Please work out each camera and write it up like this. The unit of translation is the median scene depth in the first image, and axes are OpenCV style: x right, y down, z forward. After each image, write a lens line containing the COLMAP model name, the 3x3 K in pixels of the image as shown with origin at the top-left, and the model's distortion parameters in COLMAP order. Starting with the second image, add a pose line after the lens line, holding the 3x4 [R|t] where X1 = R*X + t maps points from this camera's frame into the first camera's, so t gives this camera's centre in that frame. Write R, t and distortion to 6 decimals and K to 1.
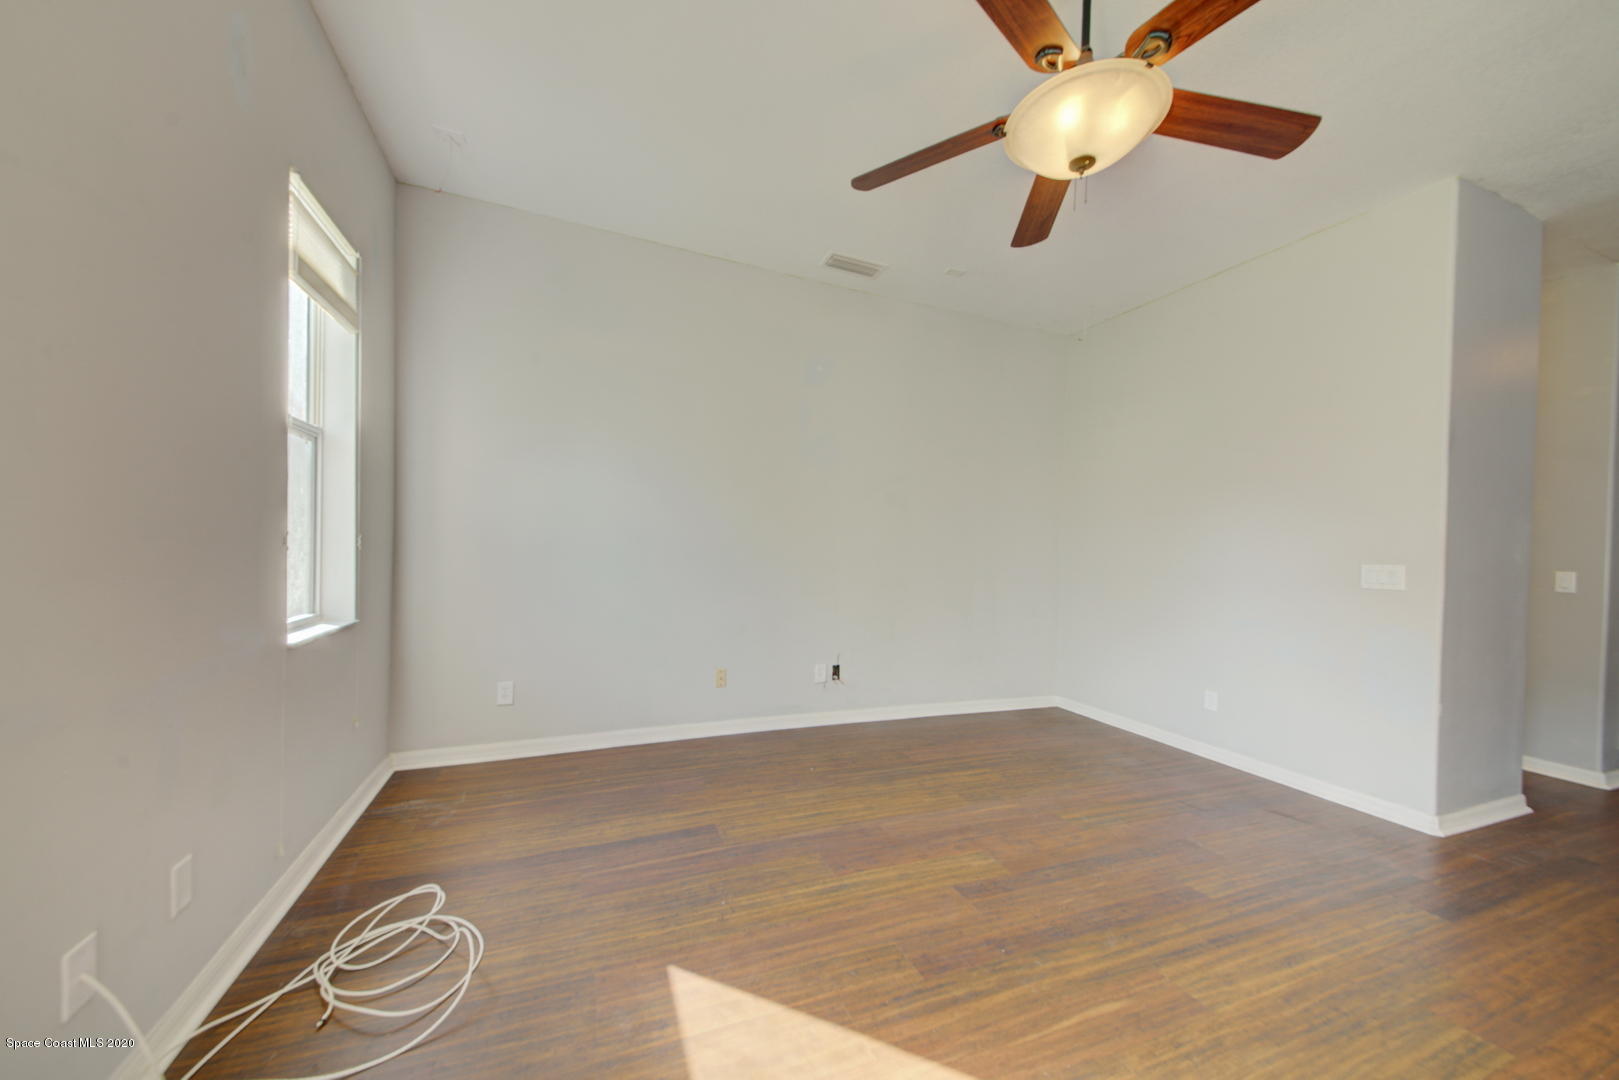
lens RADIAL K [[570.5, 0, 810.7], [0, 570.5, 543.8], [0, 0, 1]] dist [0.058238, -0.024735]
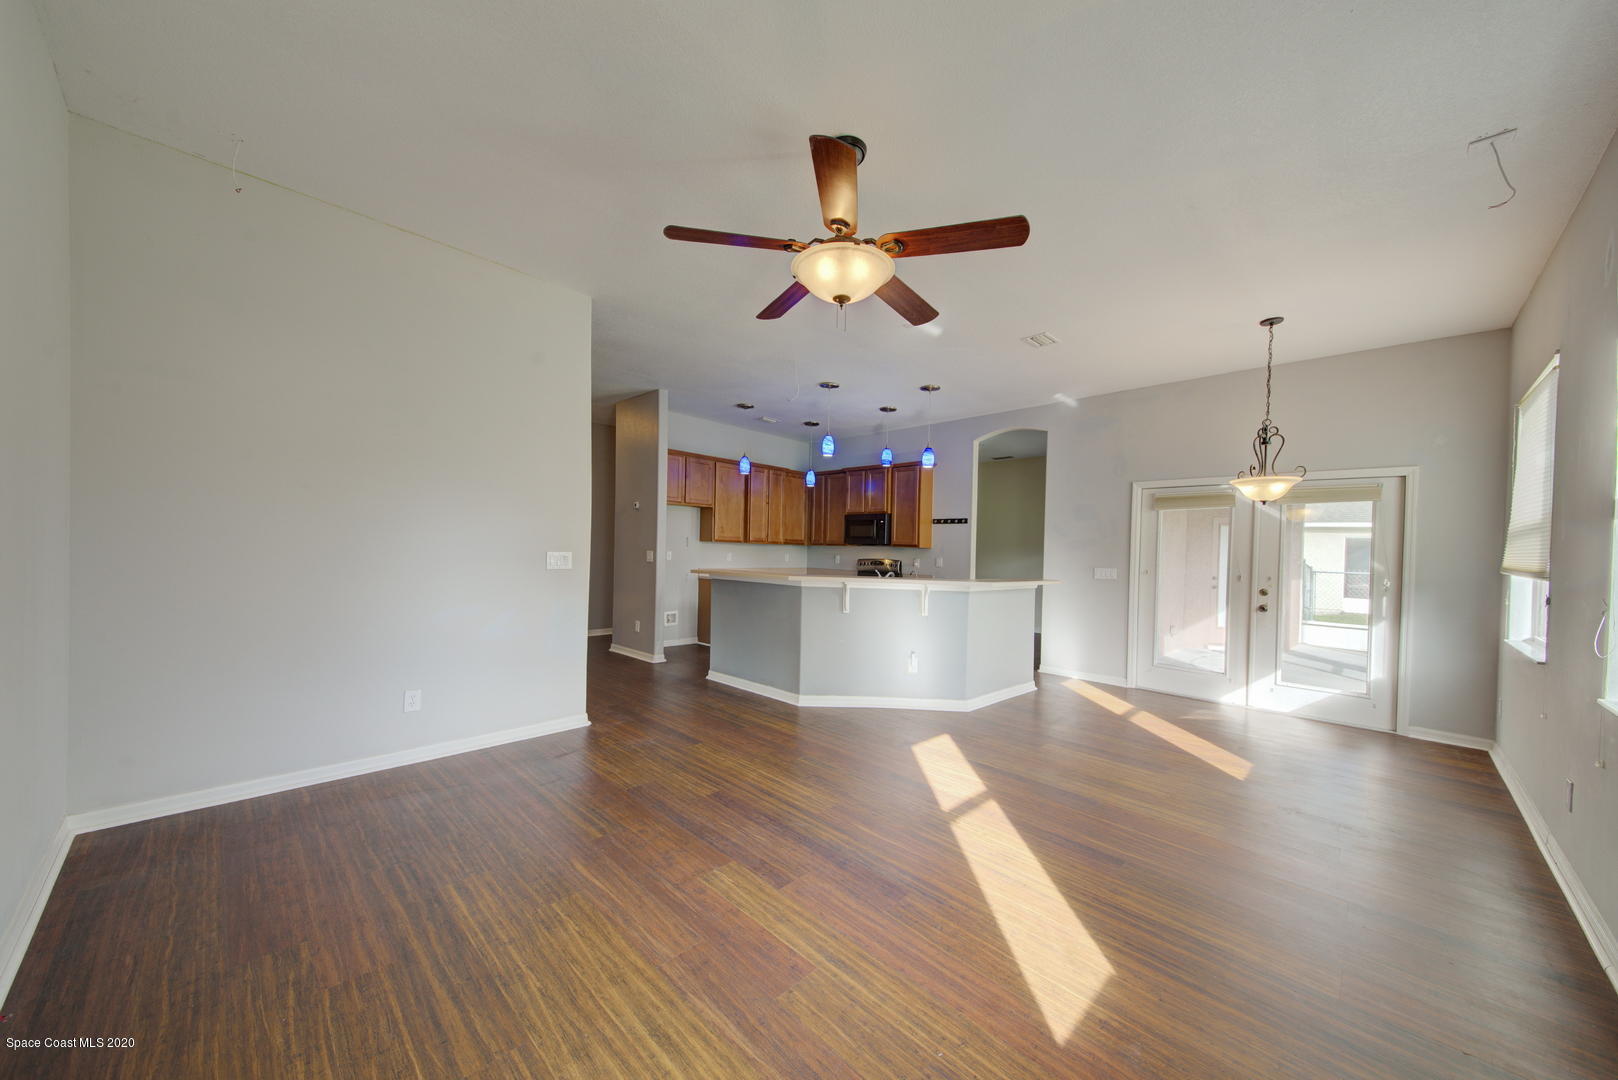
lens RADIAL K [[570.1, 0, 810.2], [0, 570.1, 543.8], [0, 0, 1]] dist [0.058238, -0.024735]
pose [[-0.383569, -0.041809, 0.922566, -0.620626], [-0.043809, 0.998674, 0.027044, -0.054646], [-0.922473, -0.030043, -0.384891, 1.188673]]
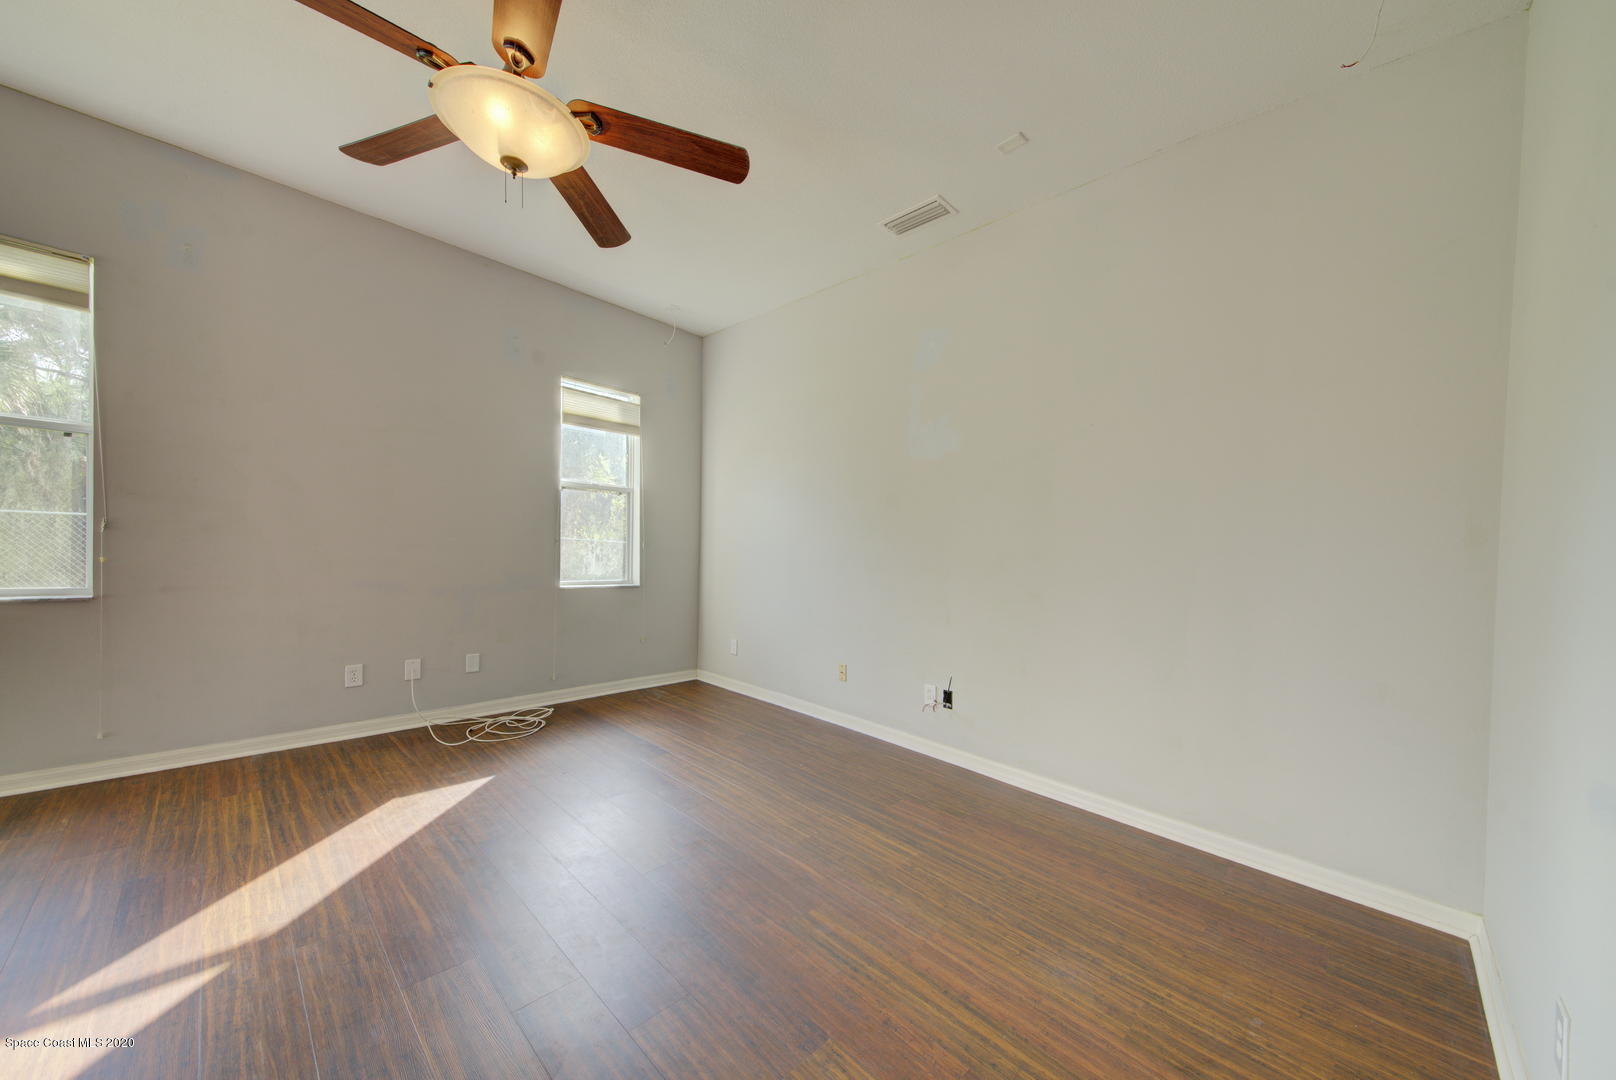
lens RADIAL K [[582.6, 0, 809.4], [0, 582.6, 552.7], [0, 0, 1]] dist [0.015723, -0.000422]
pose [[0.380834, -0.010696, -0.924581, 1.233693], [-0.016626, 0.999692, -0.018413, 0.052778], [0.924494, 0.022384, 0.380539, 0.803344]]
